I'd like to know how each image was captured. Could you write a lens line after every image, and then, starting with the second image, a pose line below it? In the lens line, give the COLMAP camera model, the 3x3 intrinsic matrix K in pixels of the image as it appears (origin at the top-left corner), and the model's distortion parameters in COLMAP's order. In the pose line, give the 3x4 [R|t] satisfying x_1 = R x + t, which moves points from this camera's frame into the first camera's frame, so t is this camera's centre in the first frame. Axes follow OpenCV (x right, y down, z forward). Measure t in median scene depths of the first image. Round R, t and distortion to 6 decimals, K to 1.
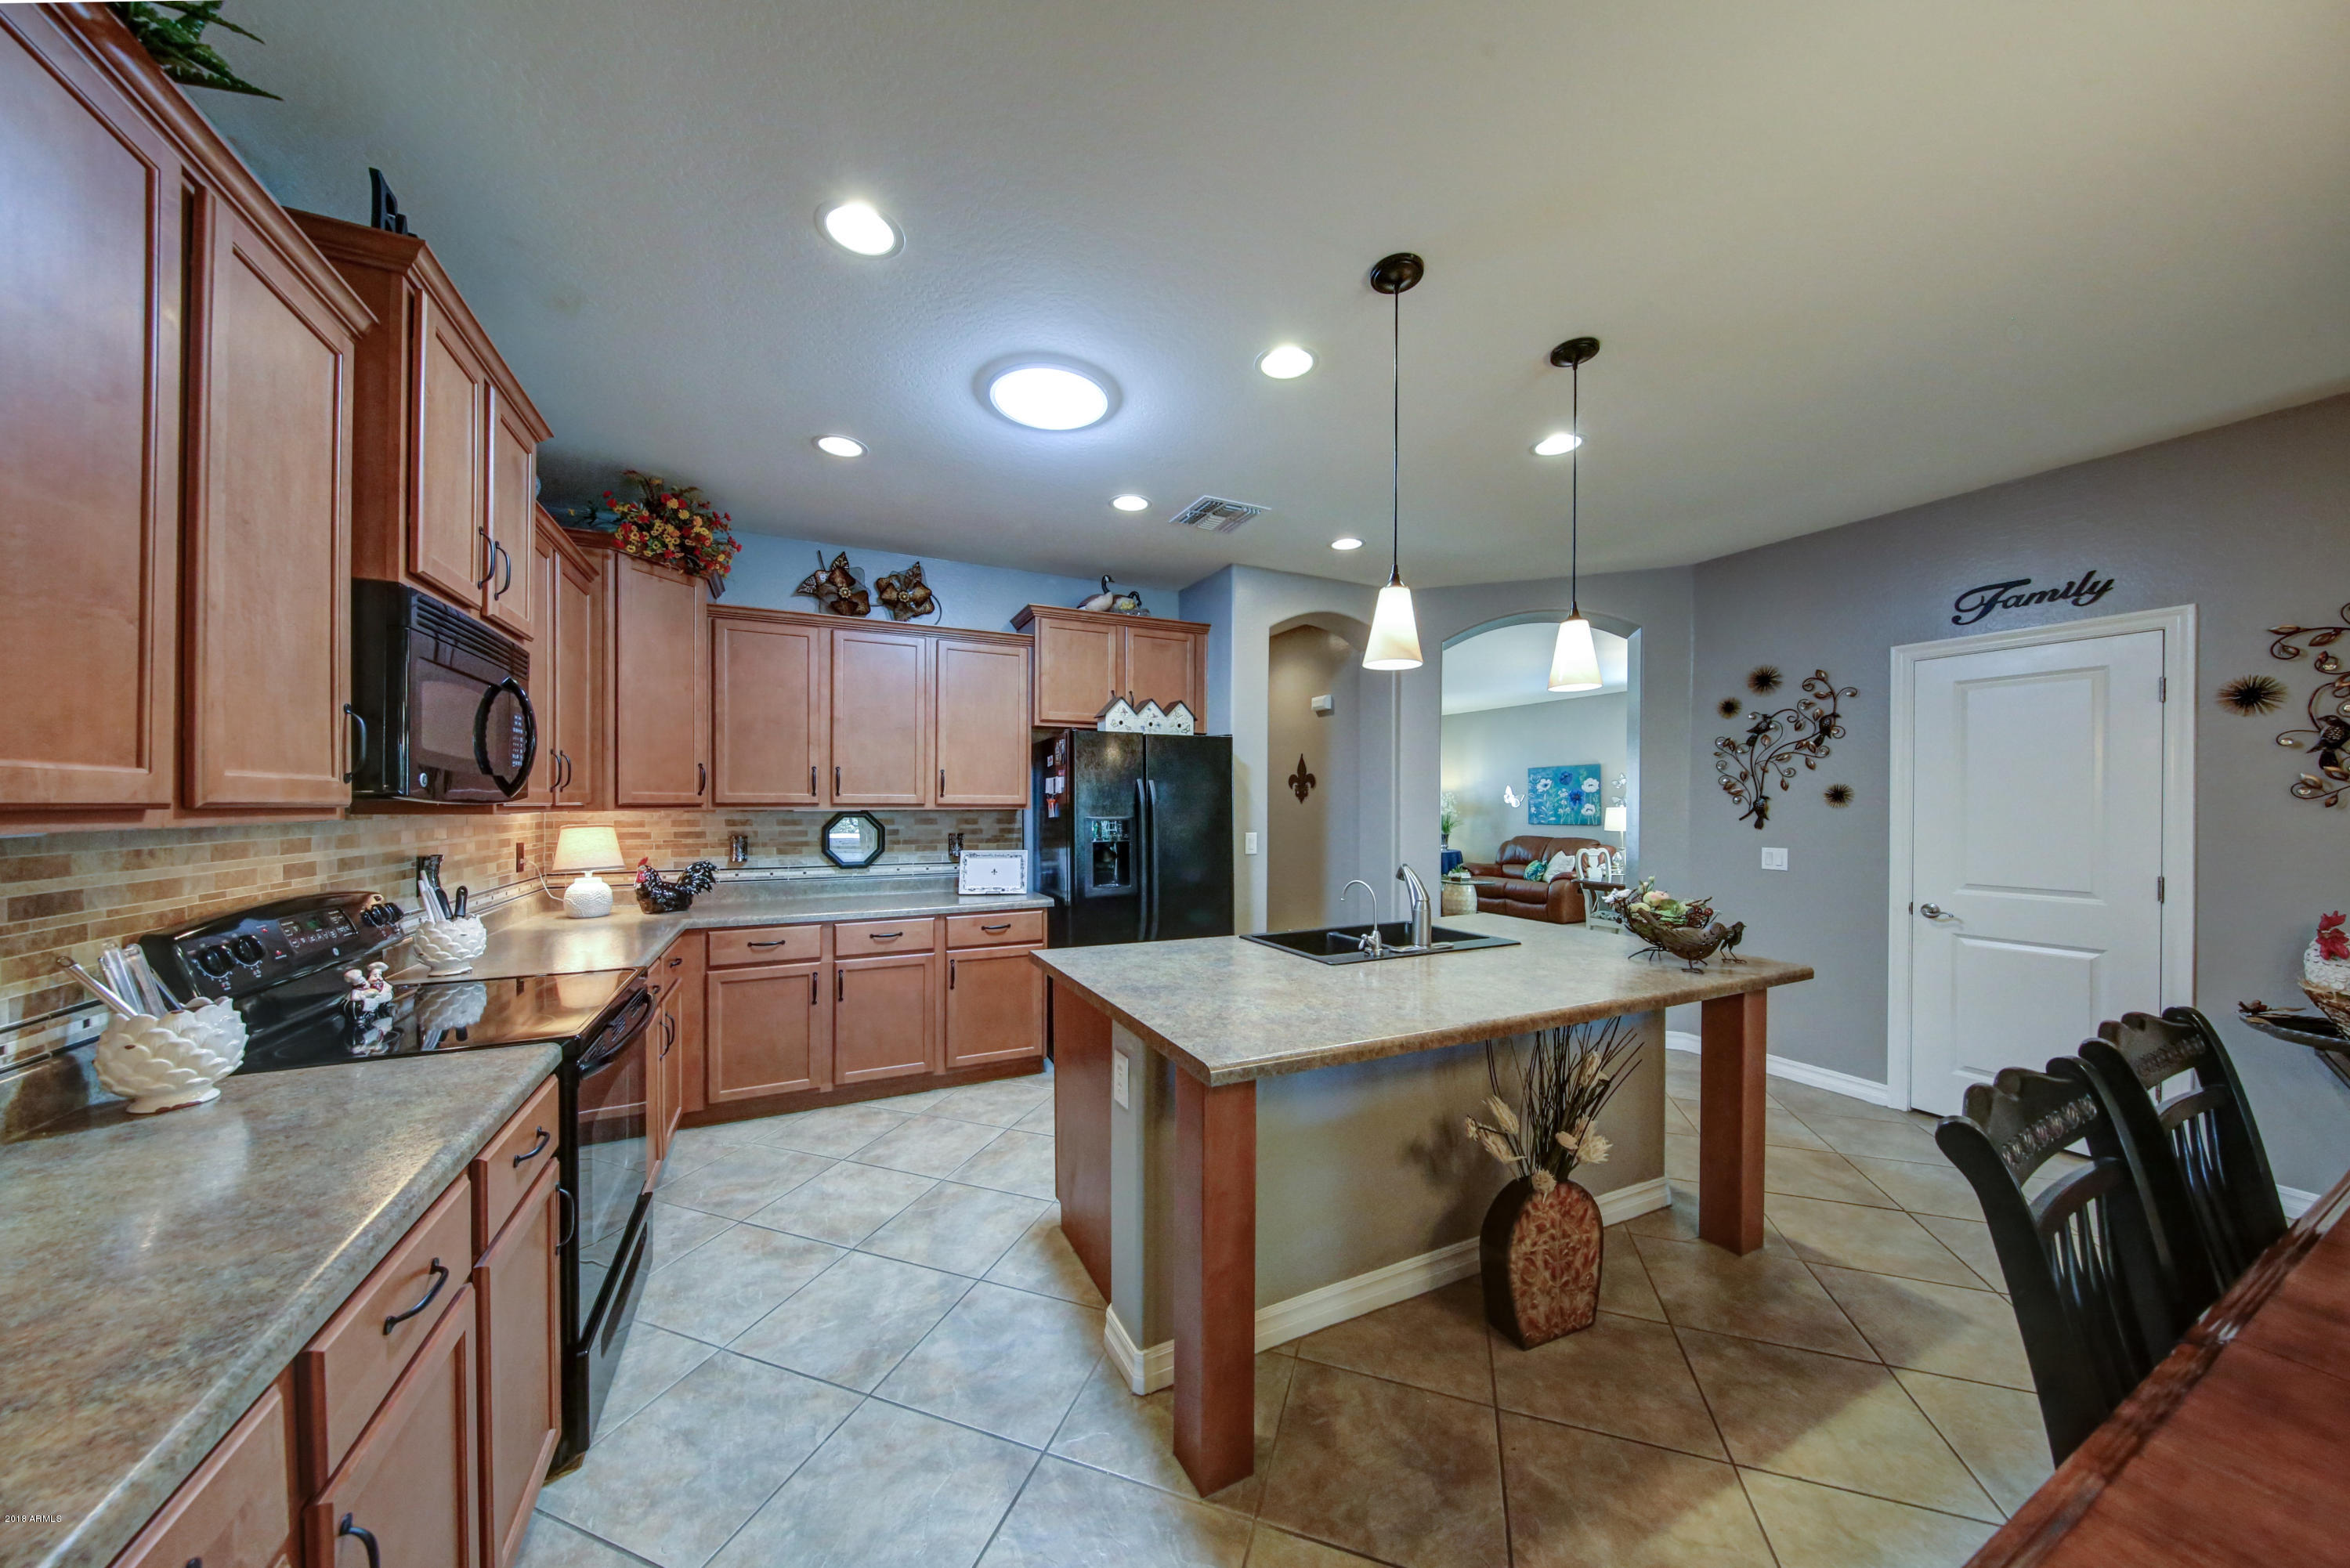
lens RADIAL K [[758.4, 0, 1158.2], [0, 758.4, 809.8], [0, 0, 1]] dist [0.004289, -0.003394]
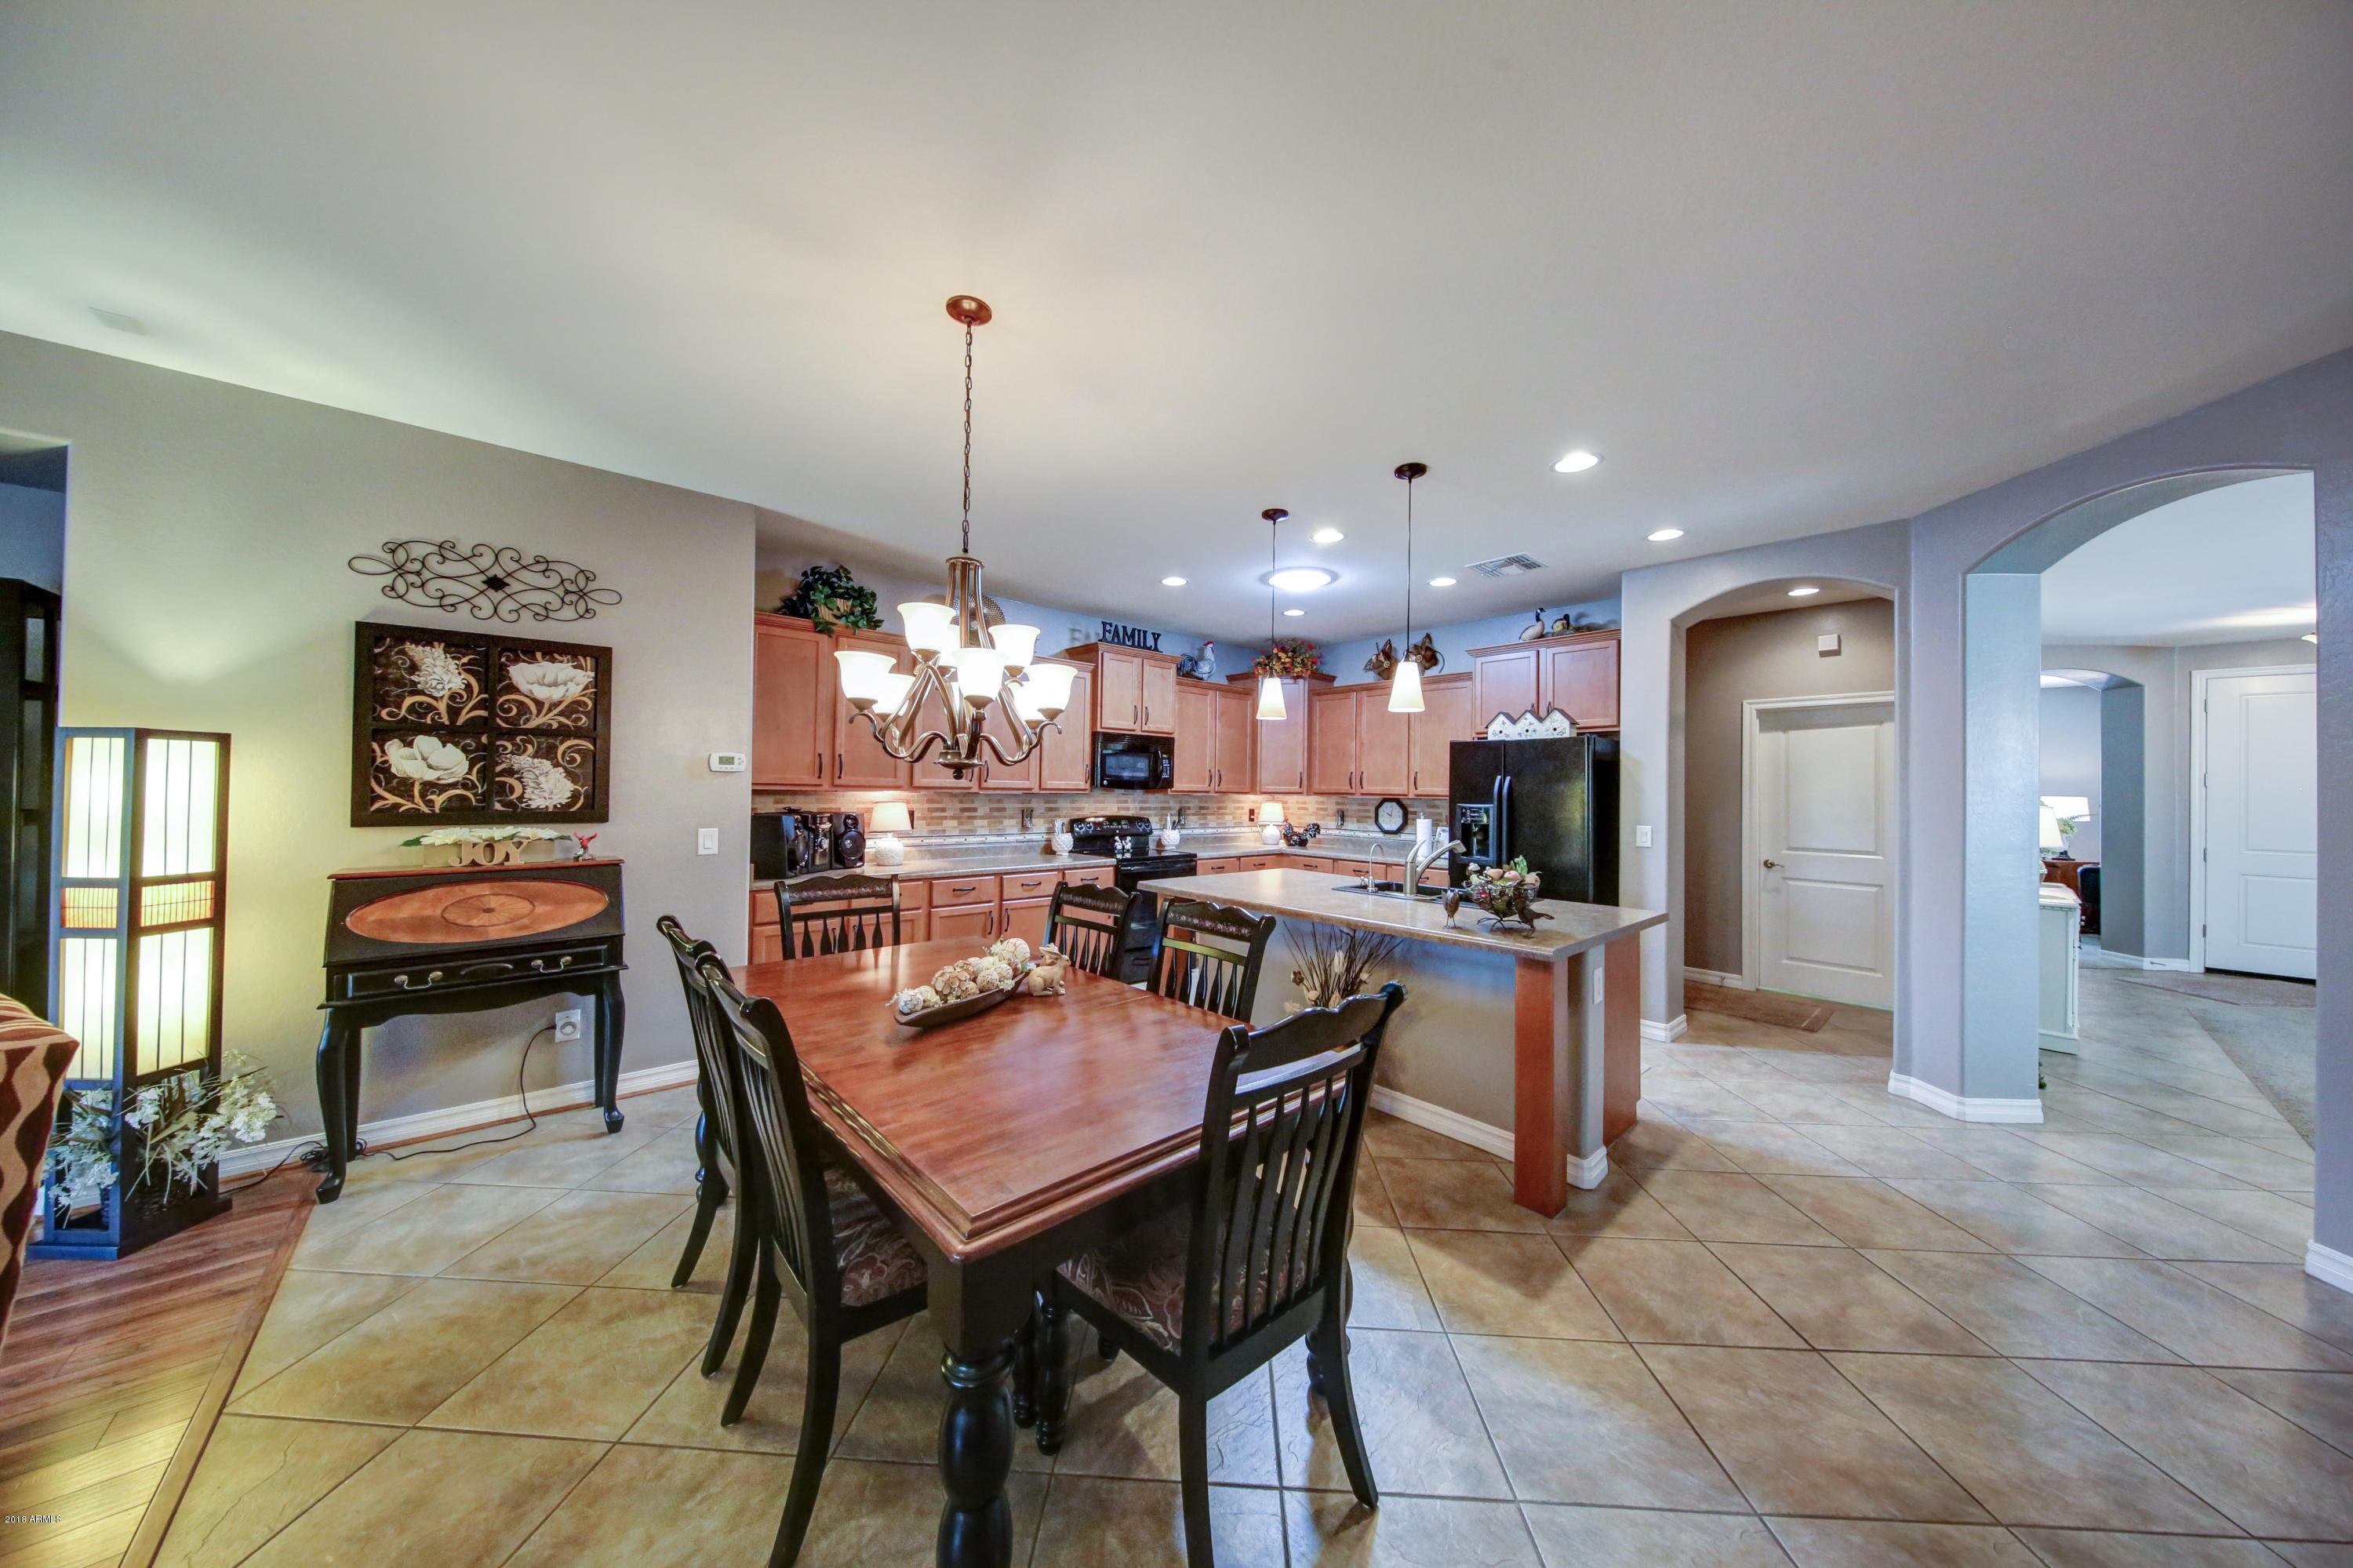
lens RADIAL K [[738.7, 0, 1176.5], [0, 738.7, 784.0], [0, 0, 1]] dist [0.001256, -0.002280]
pose [[0.281396, -0.004493, -0.959581, 0.986598], [-0.023452, 0.999658, -0.011558, -0.000014], [0.959305, 0.025756, 0.281194, 0.128464]]
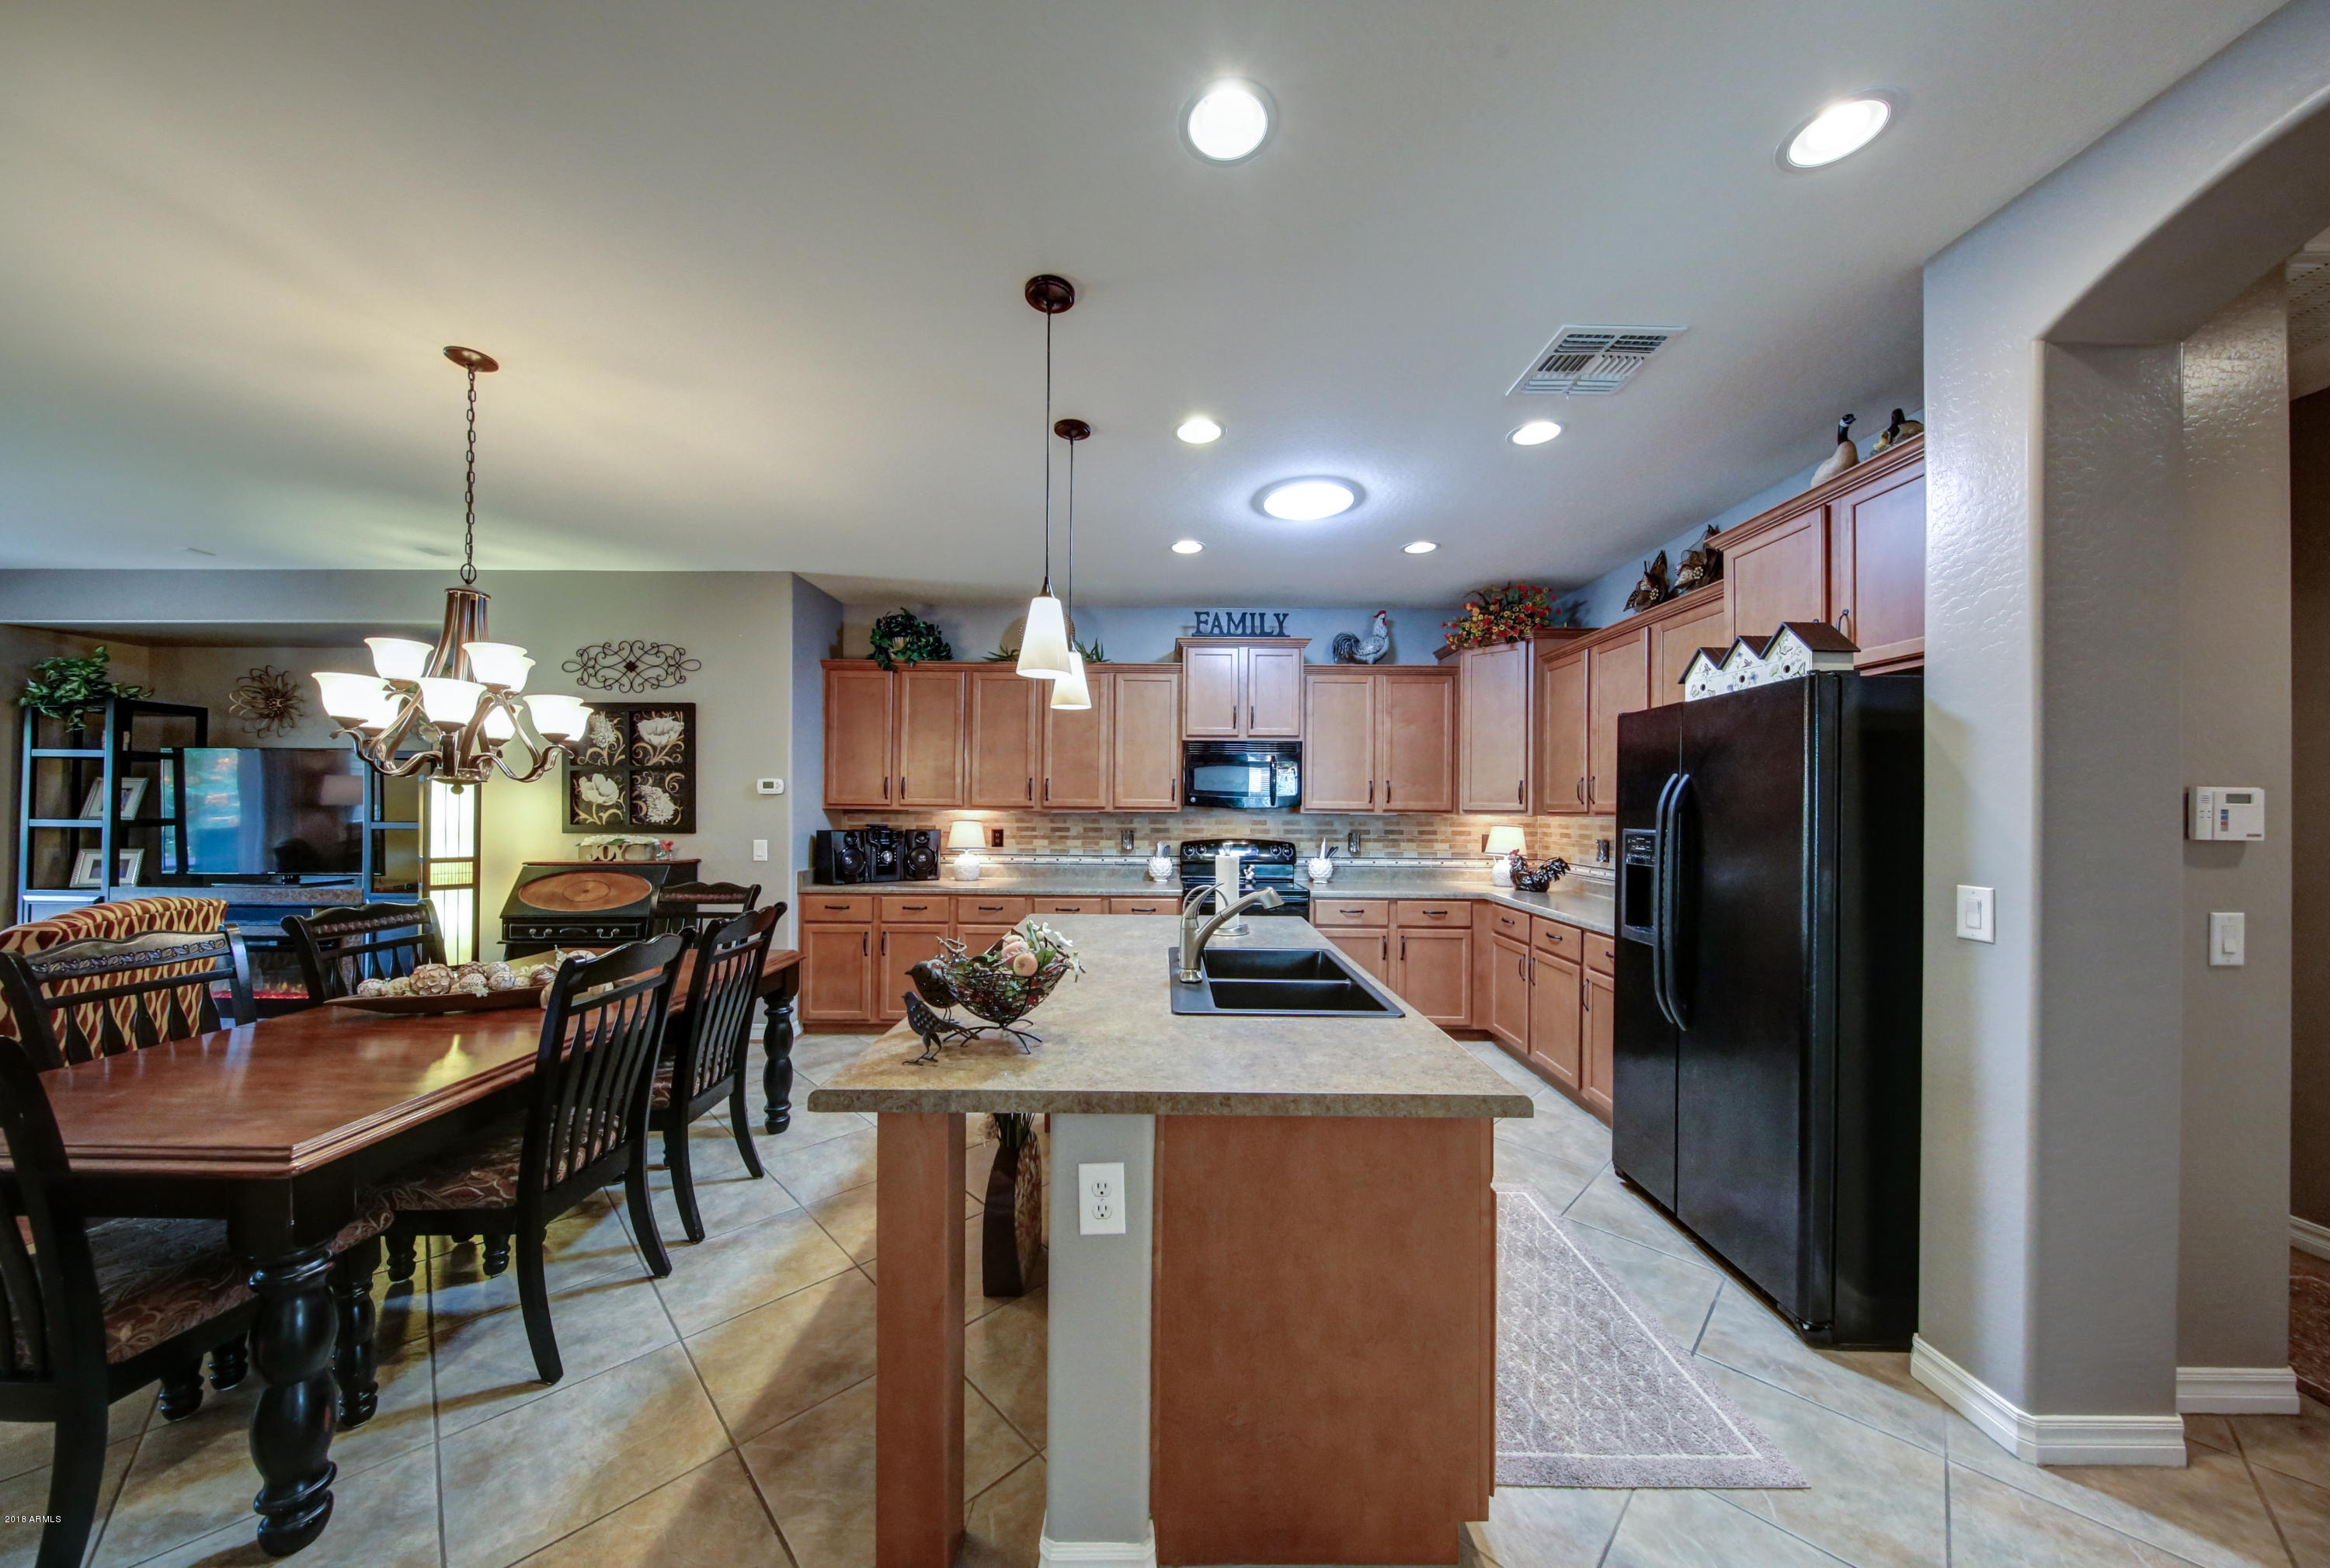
lens RADIAL K [[754.9, 0, 1158.9], [0, 754.9, 807.8], [0, 0, 1]] dist [0.000711, -0.000011]
pose [[-0.434968, -0.003305, -0.900440, 0.732695], [-0.016951, 0.999846, 0.004518, -0.007031], [0.900286, 0.017229, -0.434957, 0.861962]]
